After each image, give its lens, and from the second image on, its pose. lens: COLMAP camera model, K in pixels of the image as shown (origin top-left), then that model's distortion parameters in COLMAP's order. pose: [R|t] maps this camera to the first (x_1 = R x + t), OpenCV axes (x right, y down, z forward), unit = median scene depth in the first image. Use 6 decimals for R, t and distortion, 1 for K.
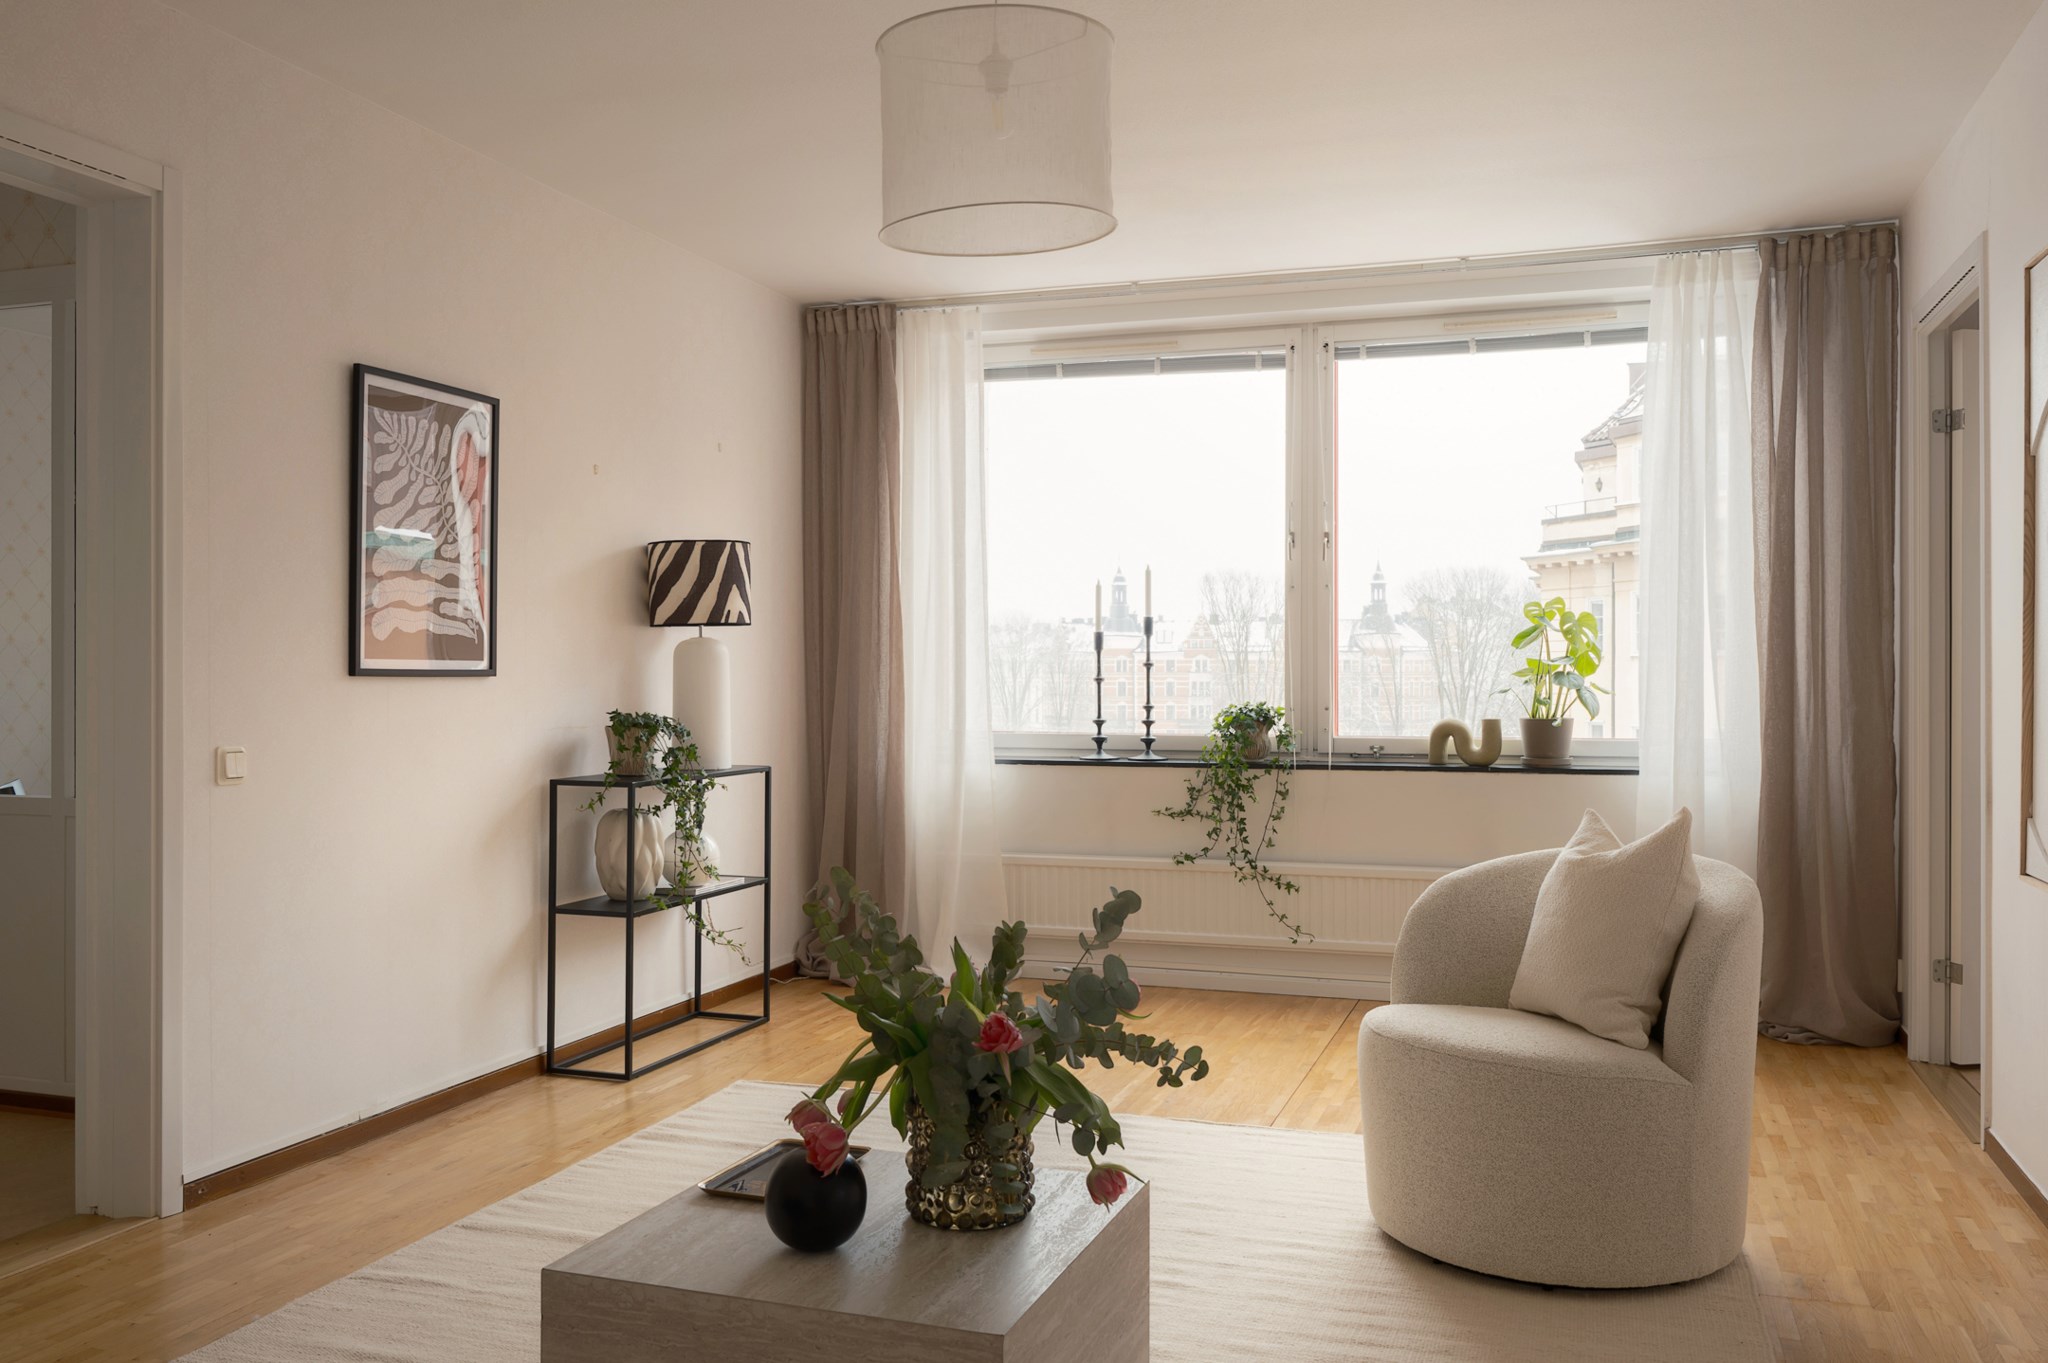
lens RADIAL K [[1658.6, 0, 1024.0], [0, 1658.6, 681.5], [0, 0, 1]] dist [0.004460, 0.002321]
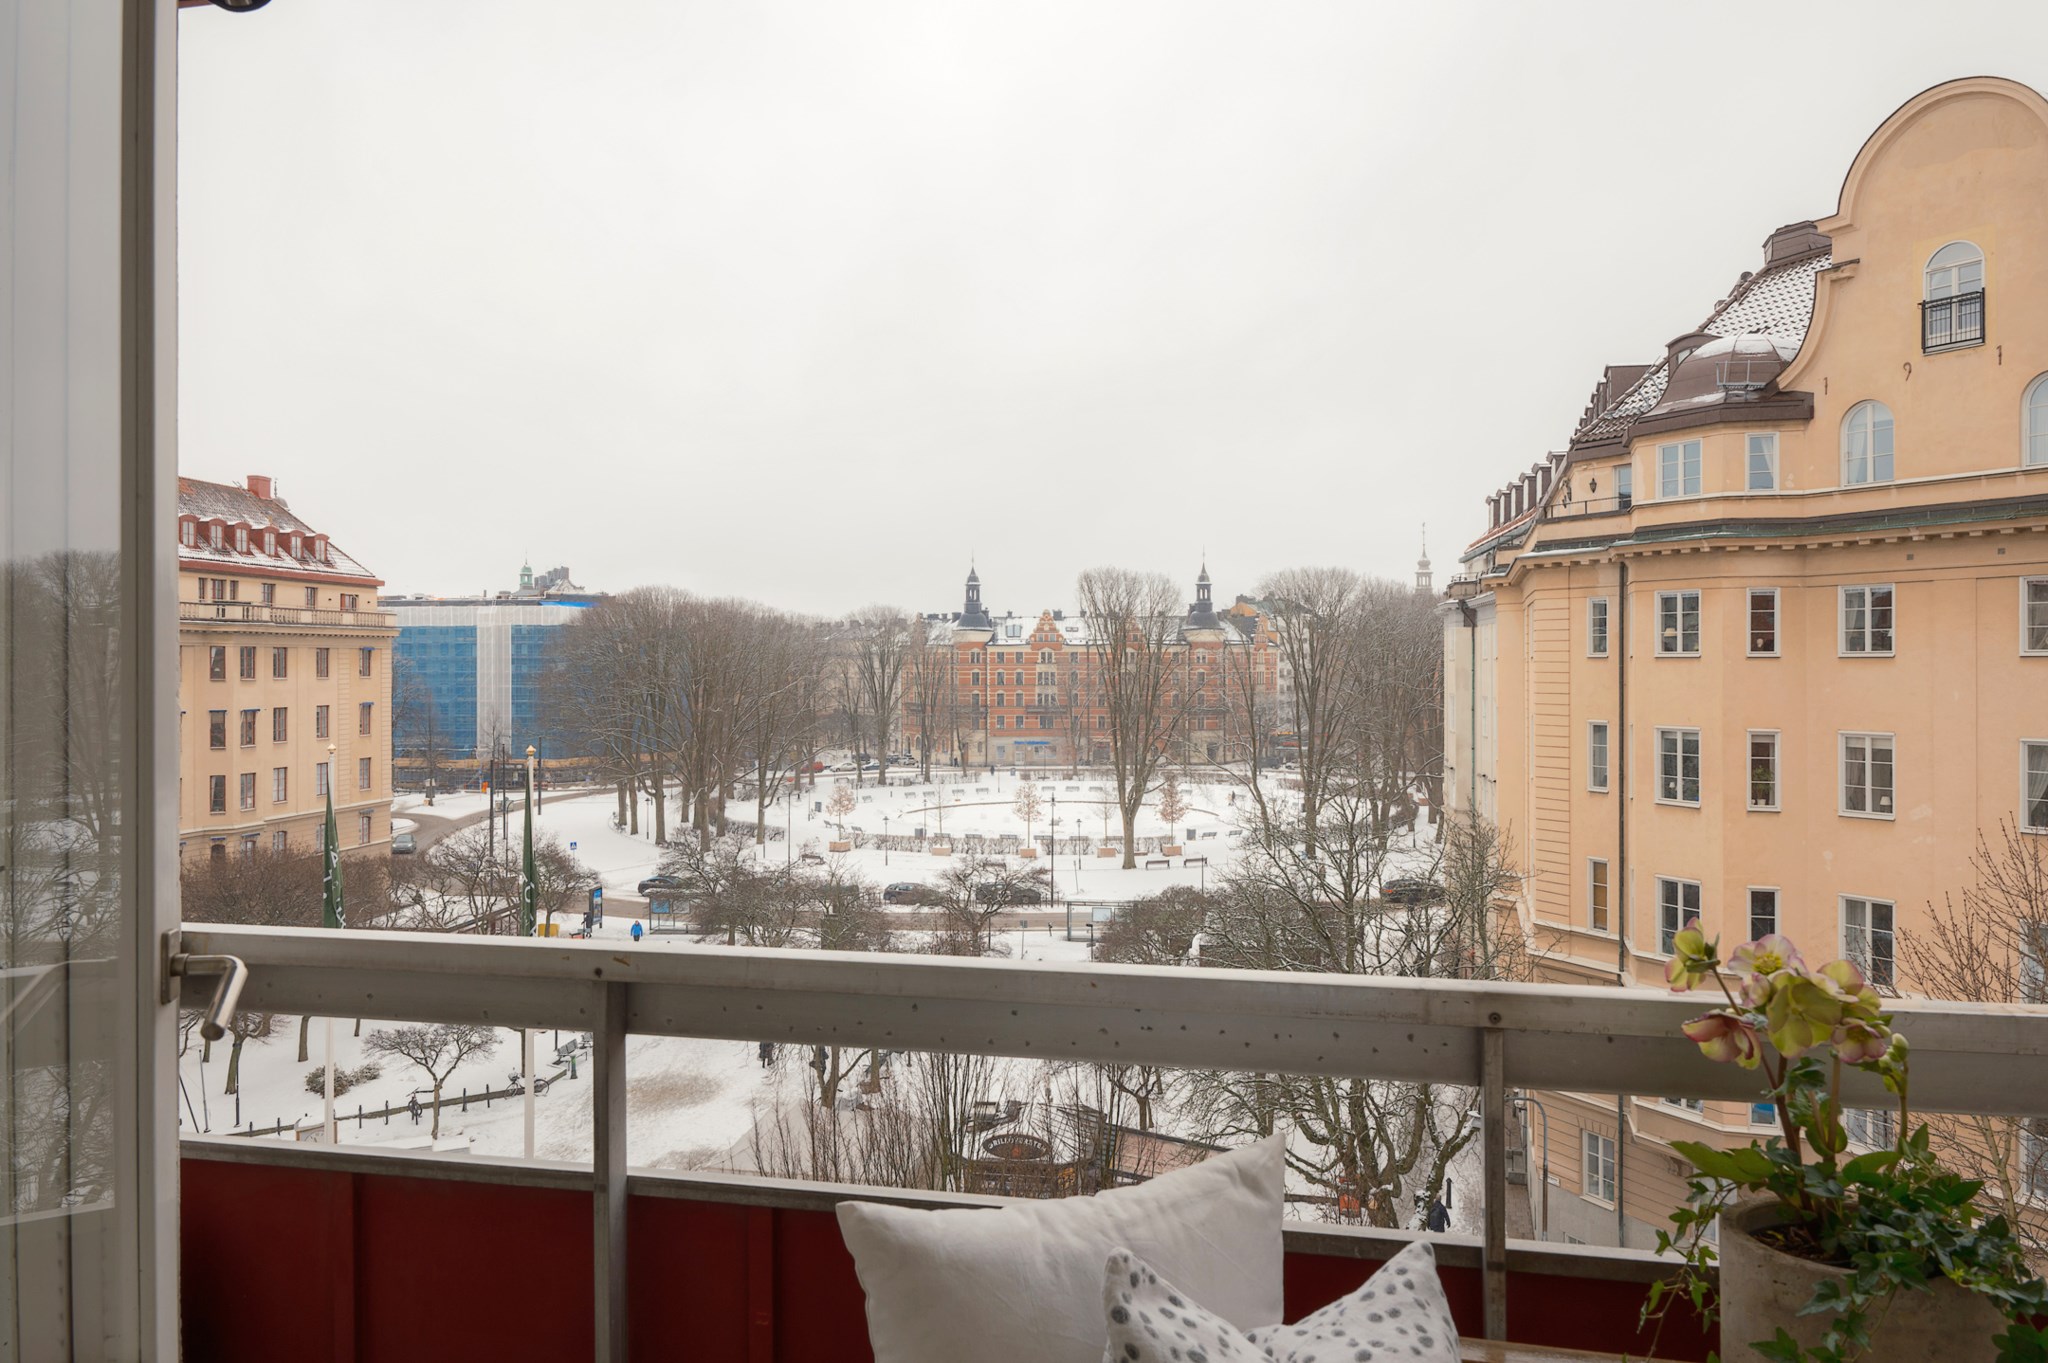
lens RADIAL K [[1458.2, 0, 1025.5], [0, 1458.2, 665.6], [0, 0, 1]] dist [0.007997, -0.003114]
pose [[0.993629, -0.000560, 0.112695, -0.779200], [0.000871, 0.999996, -0.002715, -0.063489], [-0.112693, 0.002796, 0.993626, 1.382506]]
